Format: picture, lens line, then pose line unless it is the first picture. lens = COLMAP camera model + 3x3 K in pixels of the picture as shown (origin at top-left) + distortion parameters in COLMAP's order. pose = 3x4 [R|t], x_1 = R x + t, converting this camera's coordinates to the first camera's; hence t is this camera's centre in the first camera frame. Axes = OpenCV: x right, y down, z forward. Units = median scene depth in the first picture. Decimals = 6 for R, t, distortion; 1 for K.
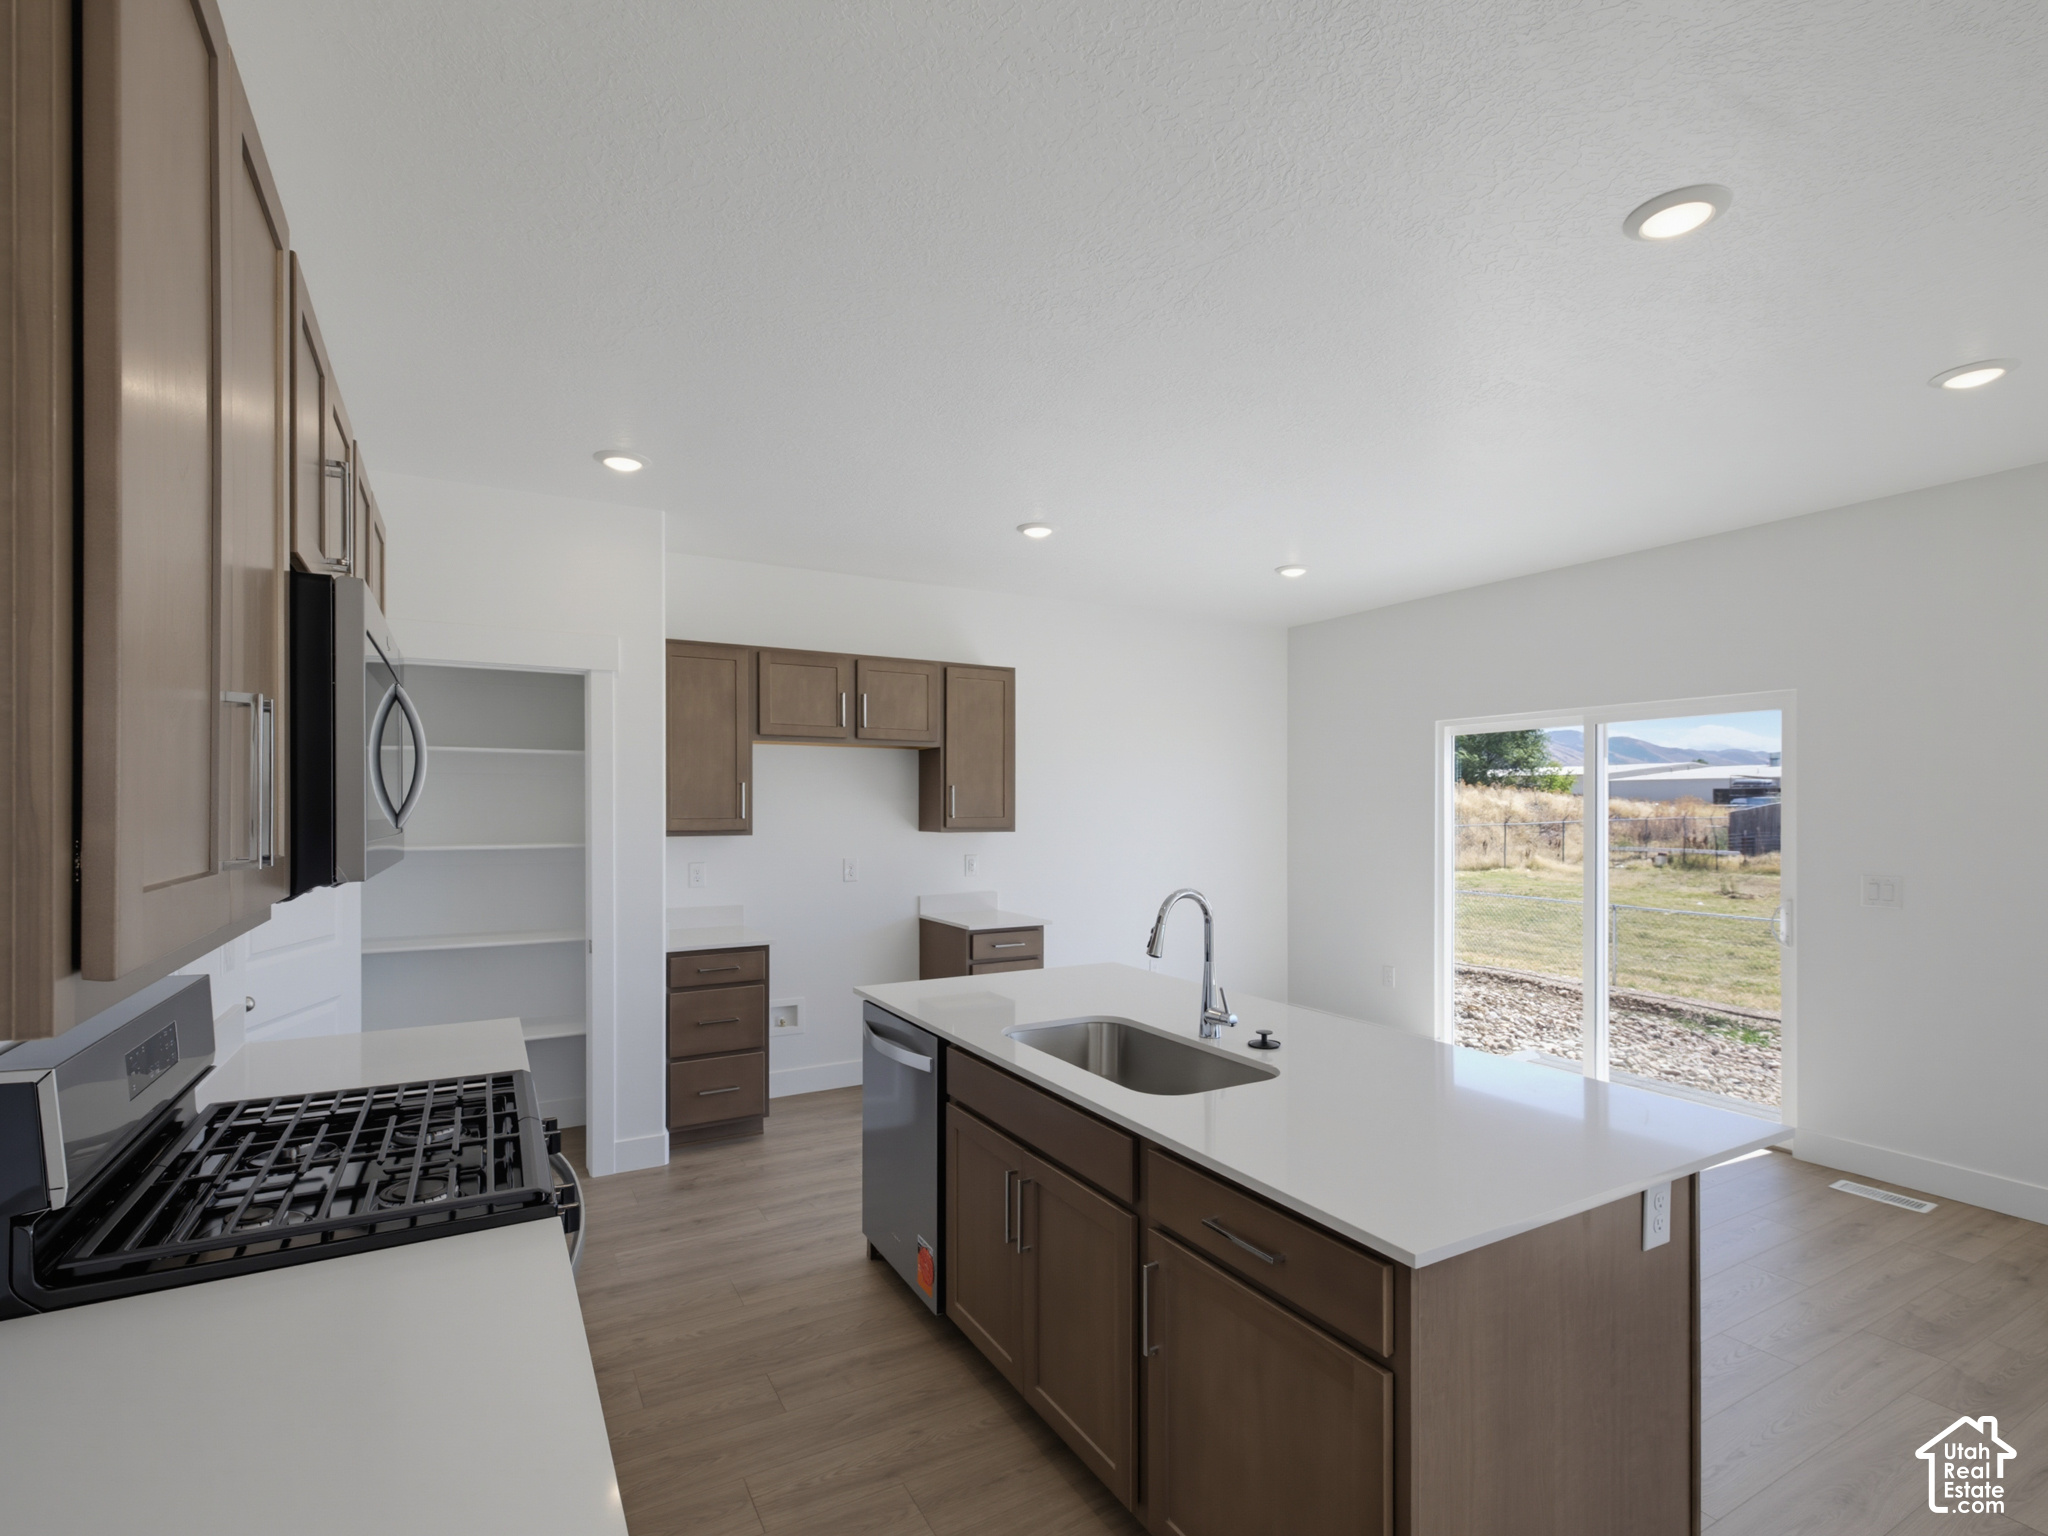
lens RADIAL K [[970.4, 0, 1028.1], [0, 970.4, 806.6], [0, 0, 1]] dist [0.007829, -0.000150]
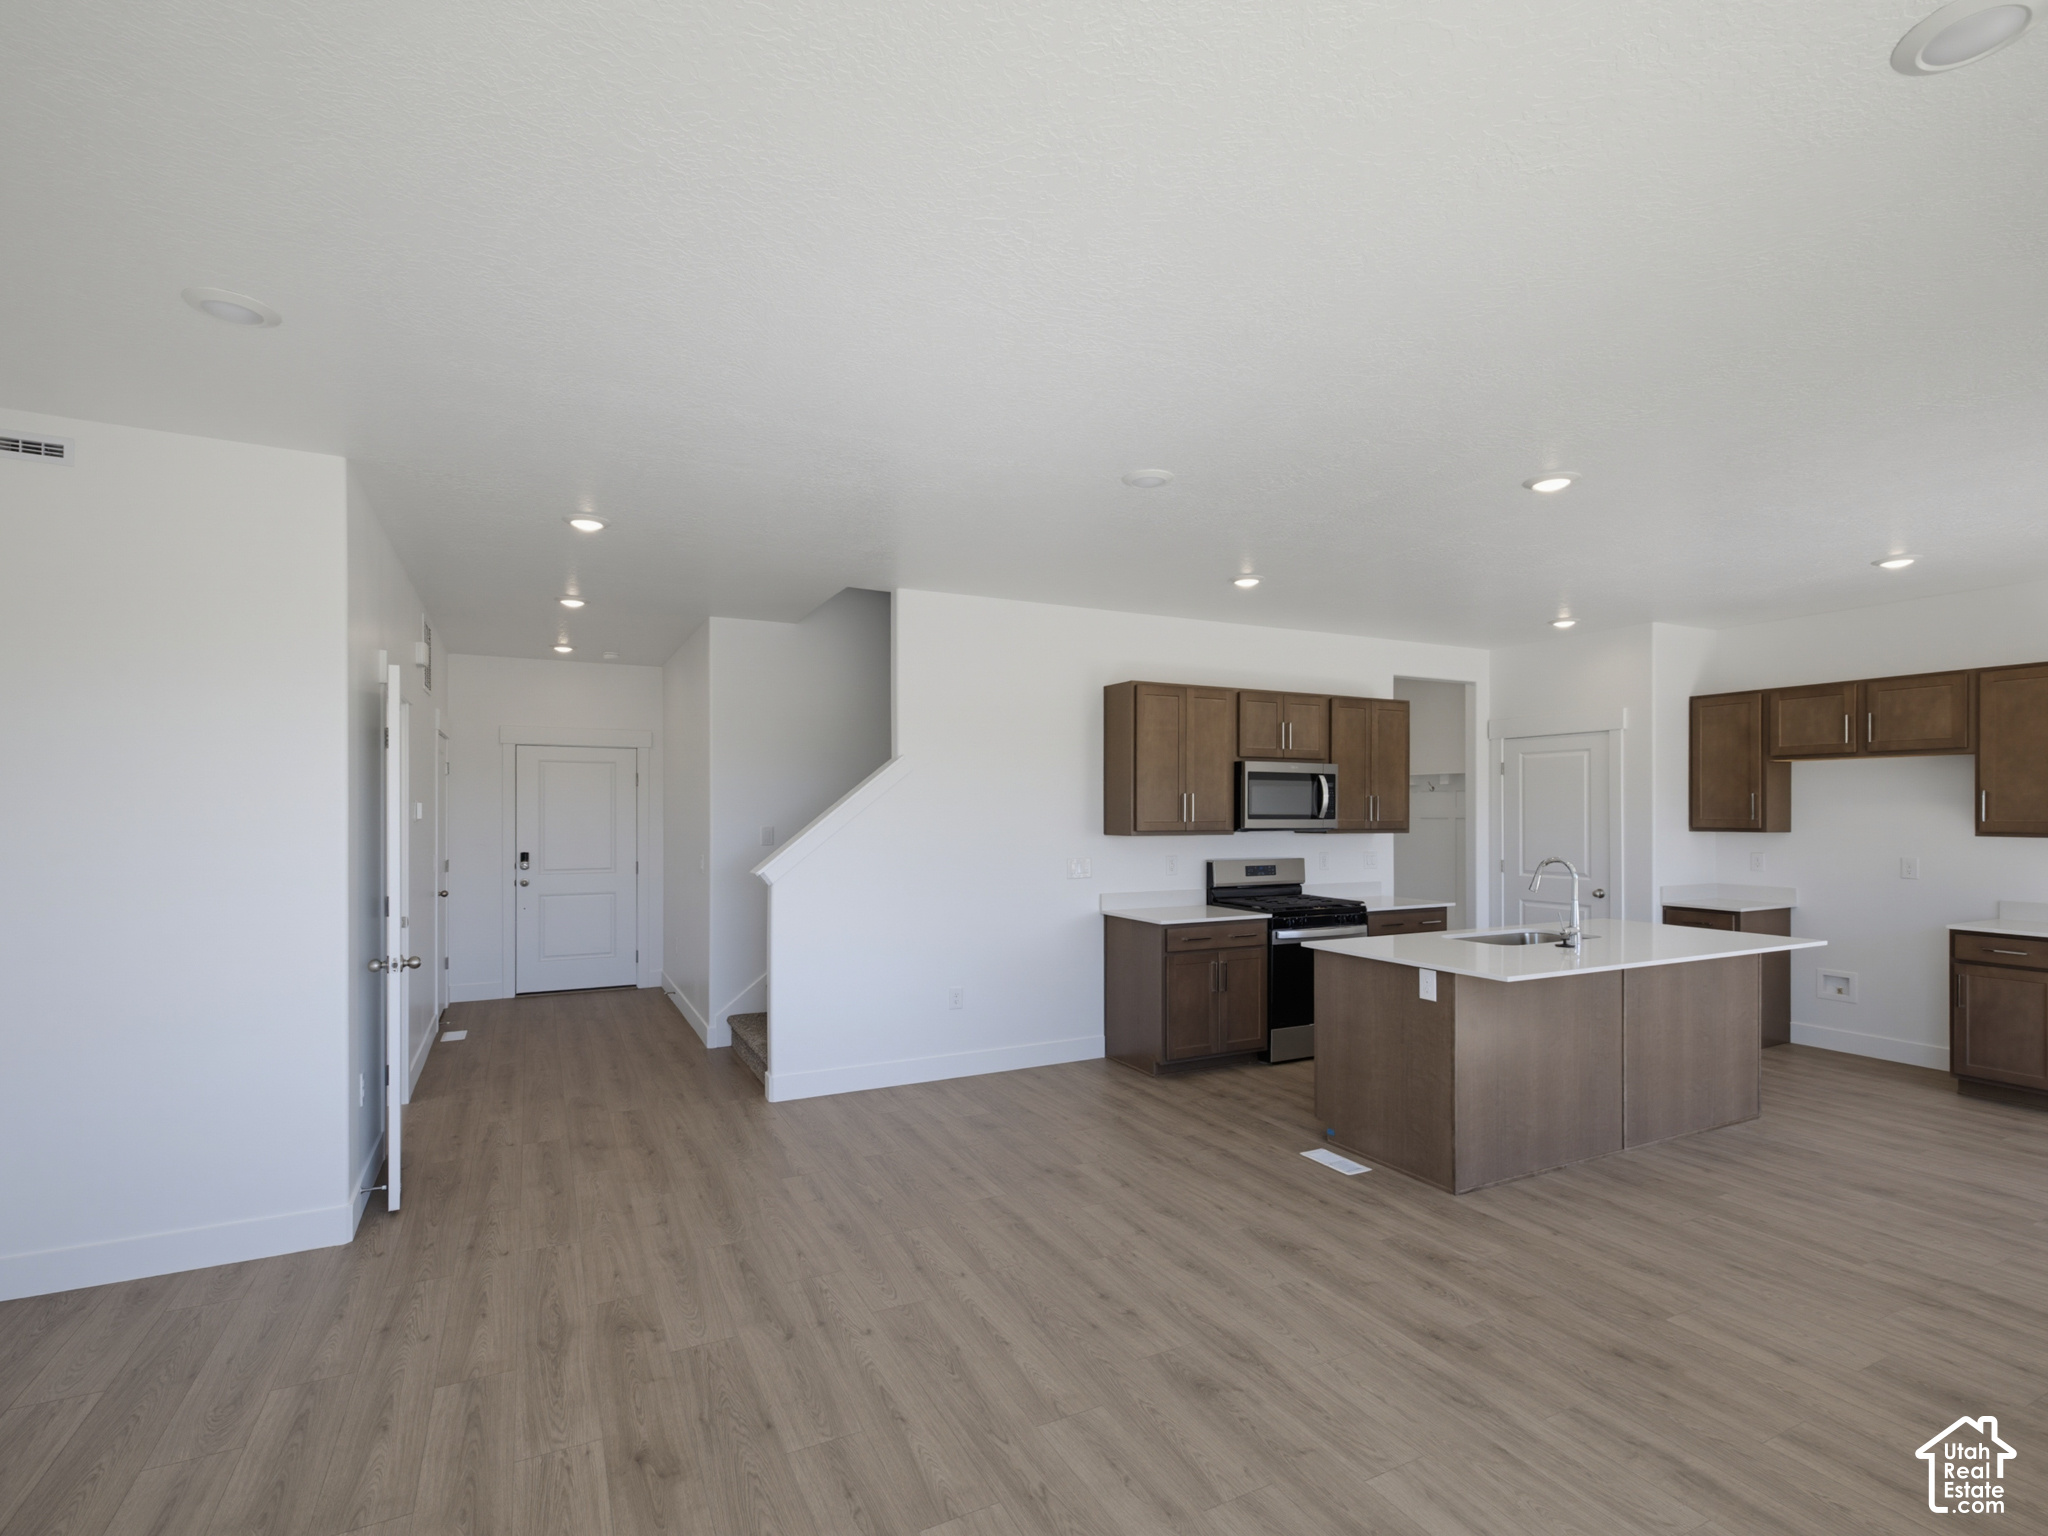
lens RADIAL K [[977.9, 0, 1017.6], [0, 977.9, 811.8], [0, 0, 1]] dist [0.005559, -0.000108]
pose [[-0.048464, 0.001643, -0.998824, 1.103741], [0.000811, 0.999998, 0.001605, -0.001382], [0.998825, -0.000732, -0.048466, 0.048727]]
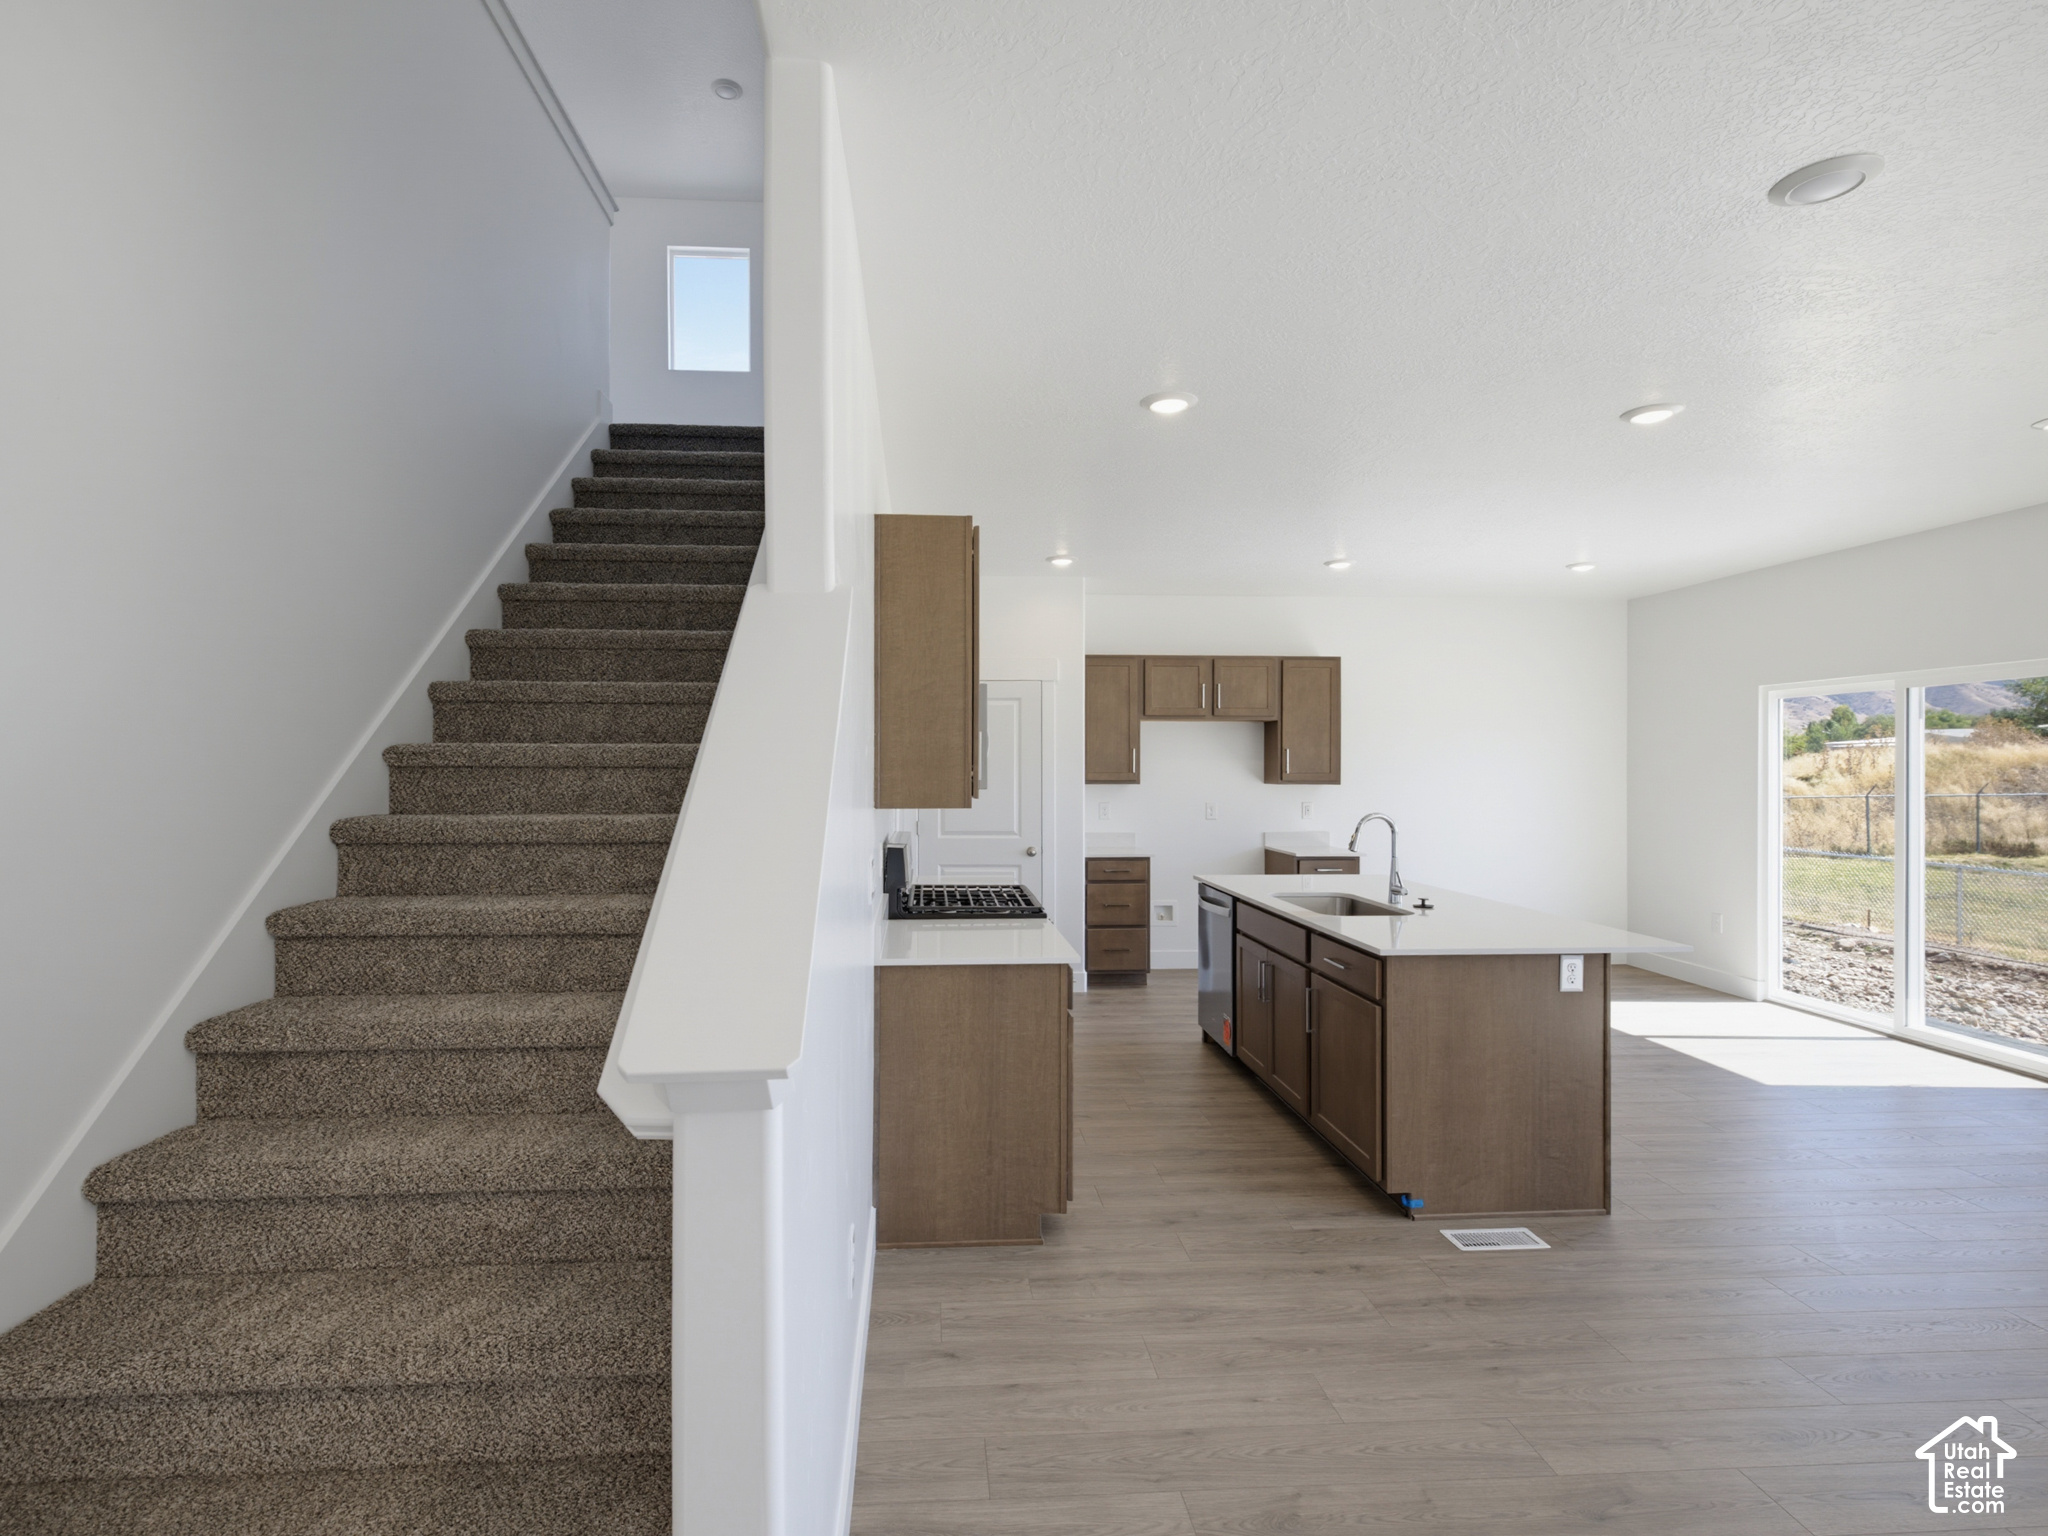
lens RADIAL K [[1008.2, 0, 988.2], [0, 1008.2, 765.4], [0, 0, 1]] dist [0.001918, -0.000133]
pose [[0.900040, 0.001182, -0.435805, 0.172942], [-0.001537, 0.999999, -0.000462, 0.002380], [0.435804, 0.001085, 0.900041, -0.471073]]
